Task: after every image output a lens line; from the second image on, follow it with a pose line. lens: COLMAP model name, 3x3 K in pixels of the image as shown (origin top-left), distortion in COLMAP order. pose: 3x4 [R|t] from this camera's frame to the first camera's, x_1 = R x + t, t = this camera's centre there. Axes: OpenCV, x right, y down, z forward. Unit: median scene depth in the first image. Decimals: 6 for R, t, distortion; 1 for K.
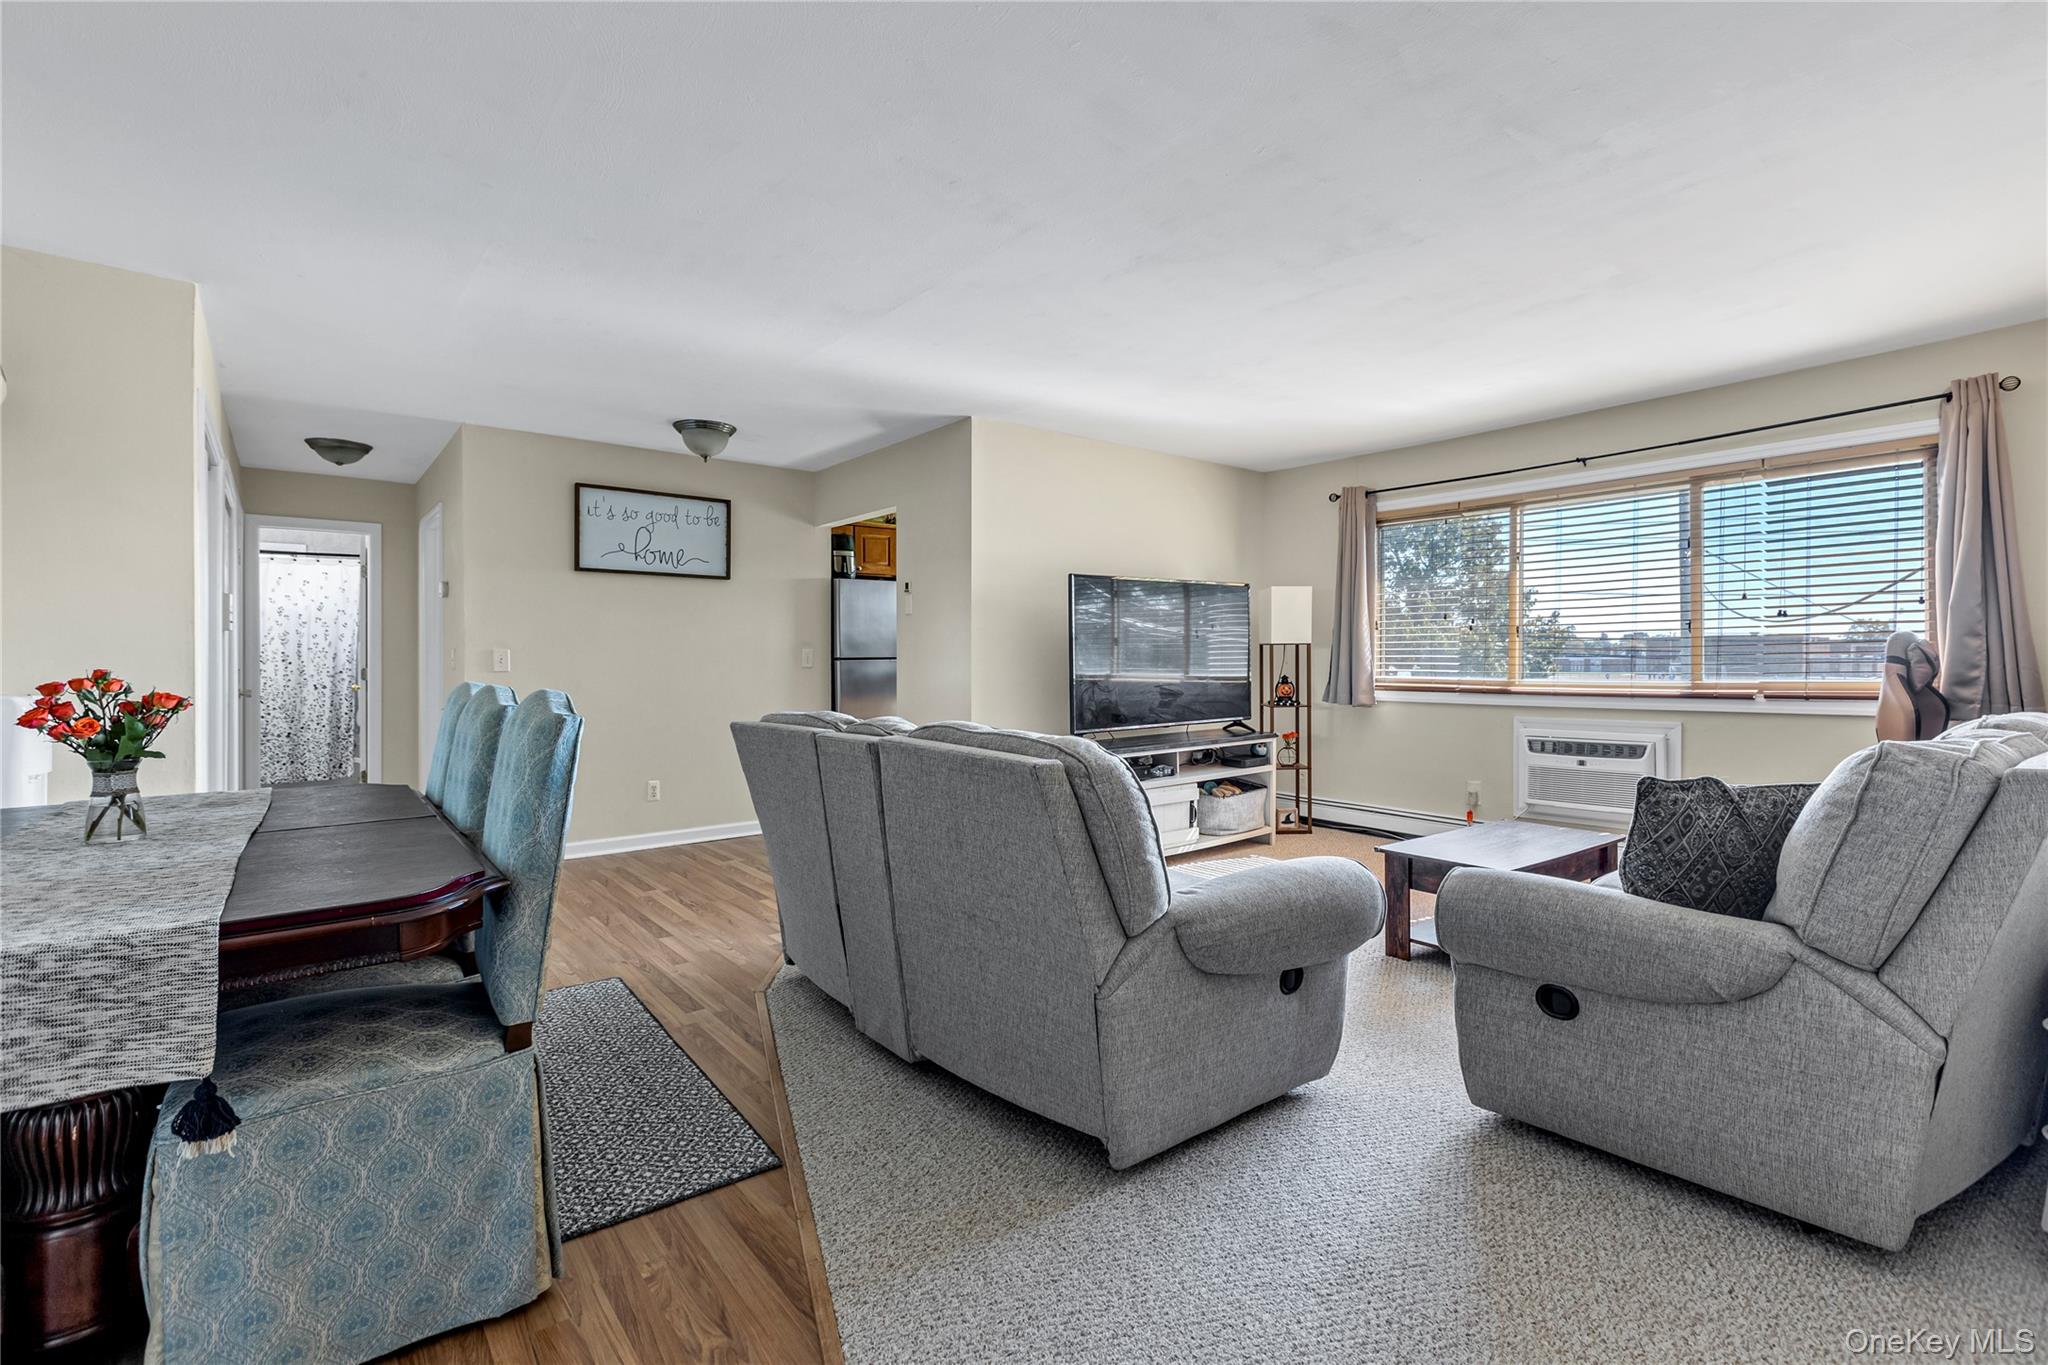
lens RADIAL K [[954.5, 0, 1025.7], [0, 954.5, 651.8], [0, 0, 1]] dist [-0.007276, -0.000011]
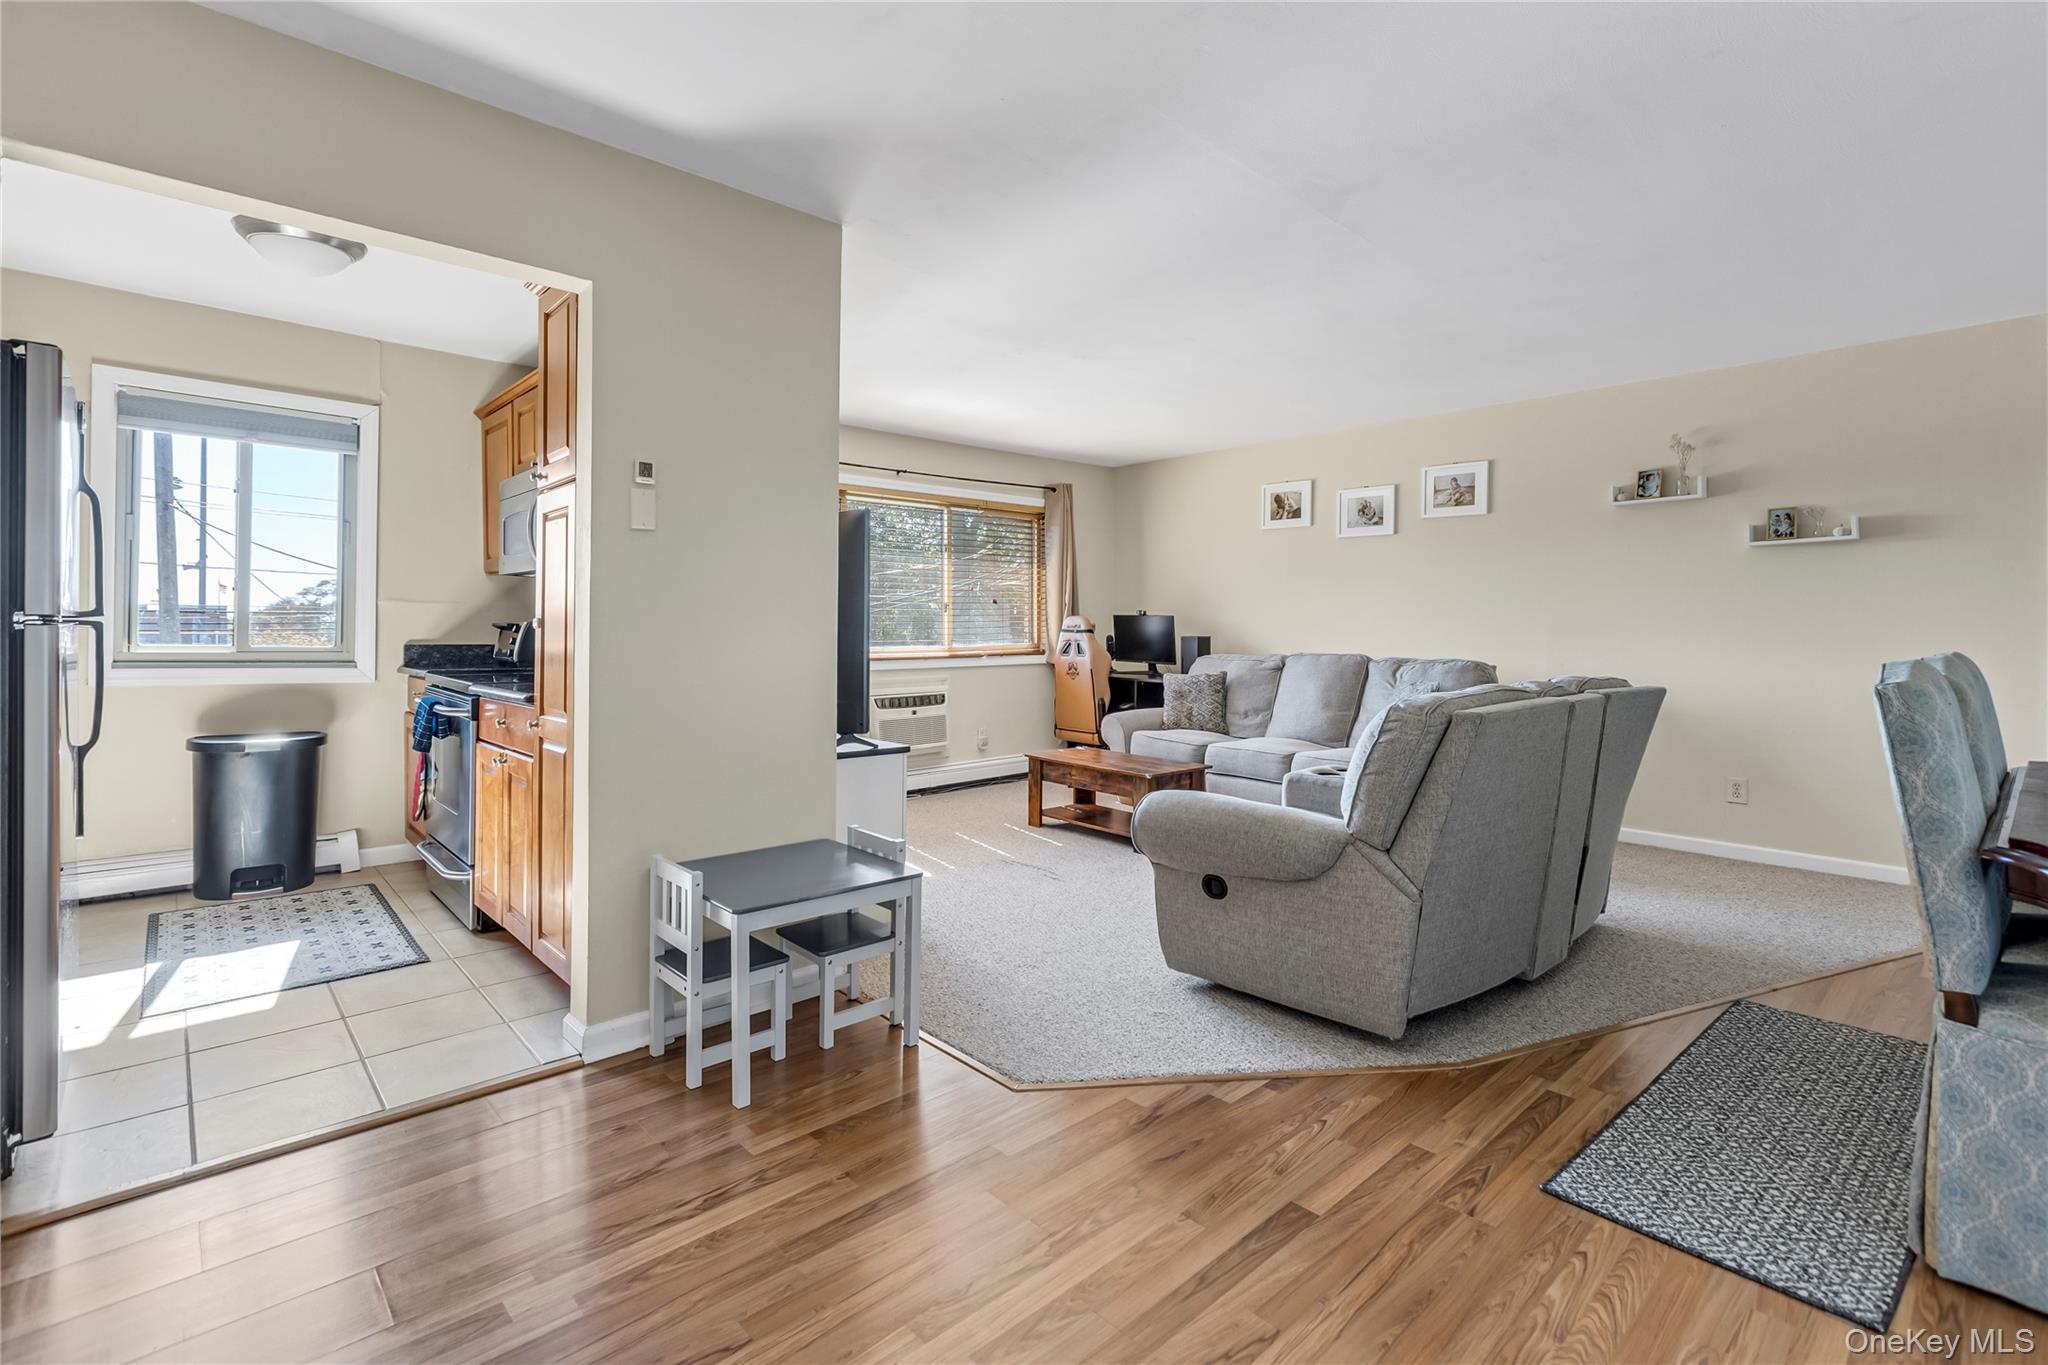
lens RADIAL K [[947.5, 0, 1026.5], [0, 947.5, 613.6], [0, 0, 1]] dist [-0.001611, 0.000147]
pose [[-0.091236, 0.022465, 0.995576, -0.905909], [-0.010195, 0.999672, -0.023492, 0.018153], [-0.995777, -0.012293, -0.090978, 1.277563]]
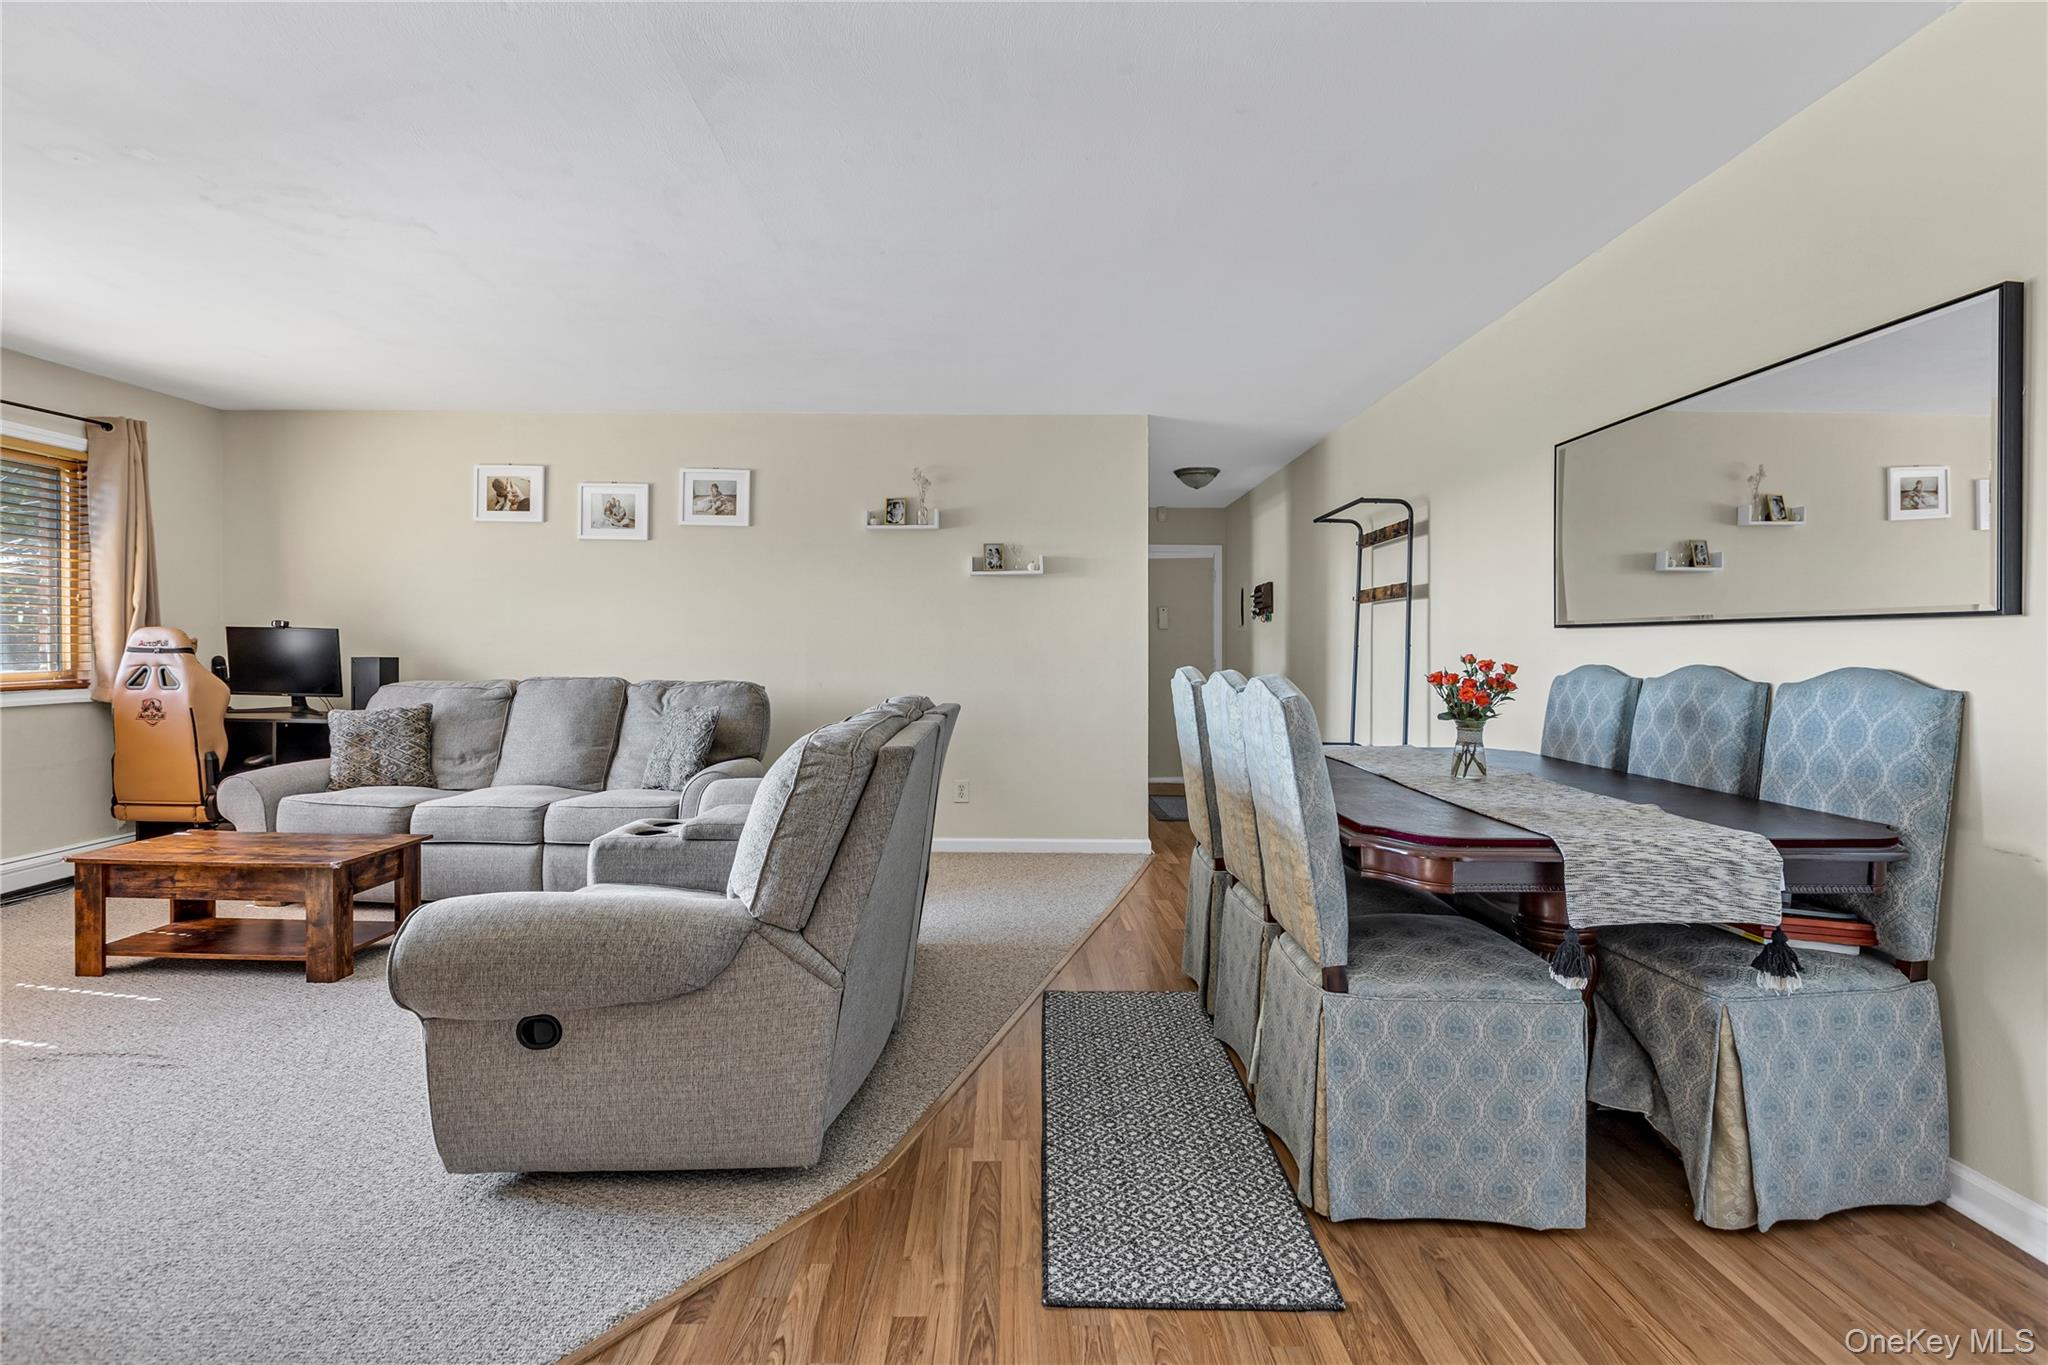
lens RADIAL K [[954.5, 0, 1025.7], [0, 954.5, 651.8], [0, 0, 1]] dist [-0.007276, -0.000011]
pose [[-0.798400, 0.003739, 0.602115, -0.666127], [-0.002201, 0.999956, -0.009128, 0.018022], [-0.602123, -0.008614, -0.798357, 1.308433]]
